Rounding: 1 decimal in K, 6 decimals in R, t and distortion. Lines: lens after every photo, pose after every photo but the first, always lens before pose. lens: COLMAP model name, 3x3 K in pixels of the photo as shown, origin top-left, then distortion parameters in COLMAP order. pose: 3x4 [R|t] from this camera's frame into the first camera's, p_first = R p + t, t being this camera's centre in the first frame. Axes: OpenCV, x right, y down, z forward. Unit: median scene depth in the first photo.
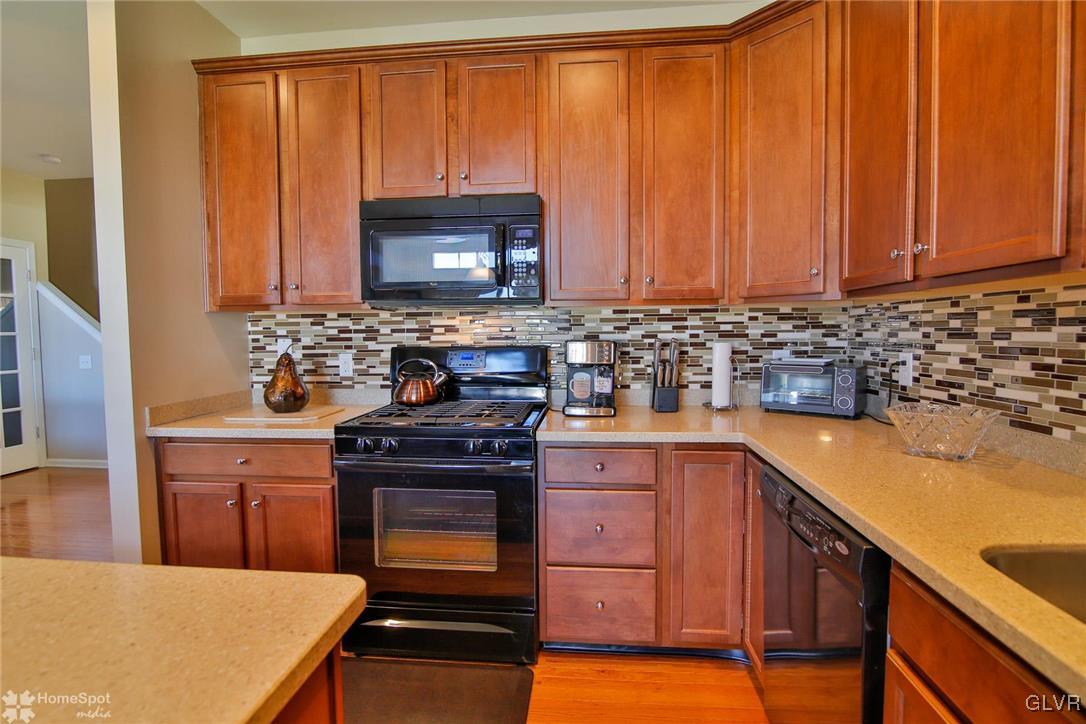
lens RADIAL K [[527.9, 0, 542.5], [0, 527.9, 358.9], [0, 0, 1]] dist [-0.019167, 0.000343]
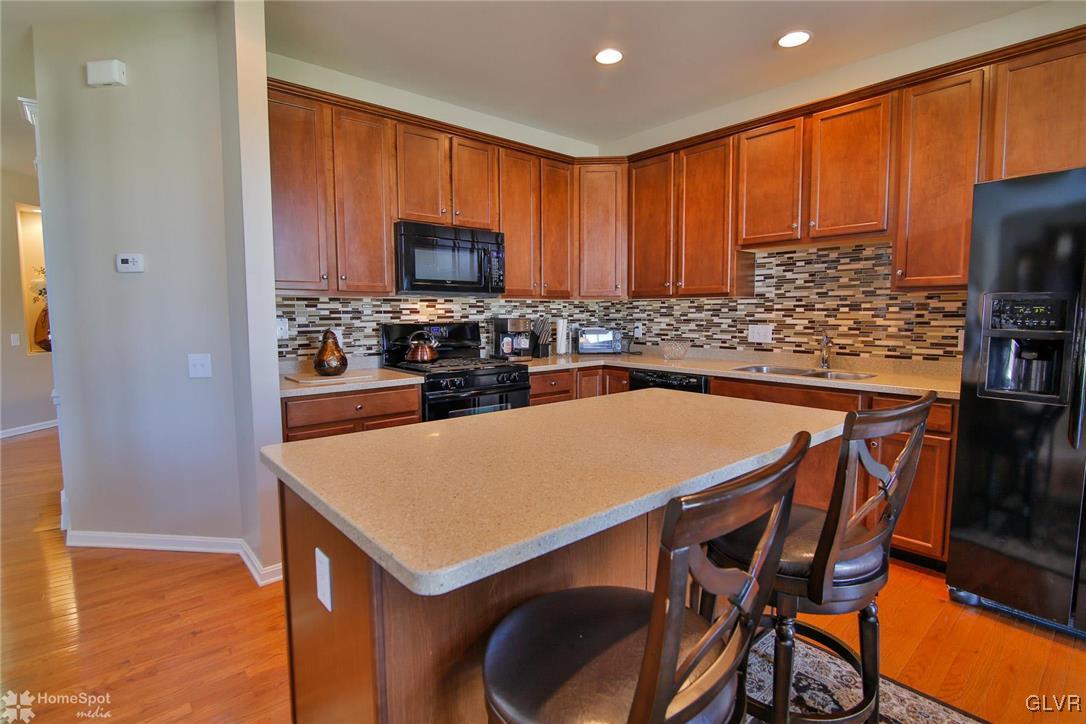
lens RADIAL K [[527.9, 0, 542.5], [0, 527.9, 358.9], [0, 0, 1]] dist [-0.019167, 0.000343]
pose [[0.686677, -0.056977, 0.724727, -1.040688], [0.036756, 0.998370, 0.043665, 0.023851], [-0.726033, -0.003346, 0.687652, -0.239322]]
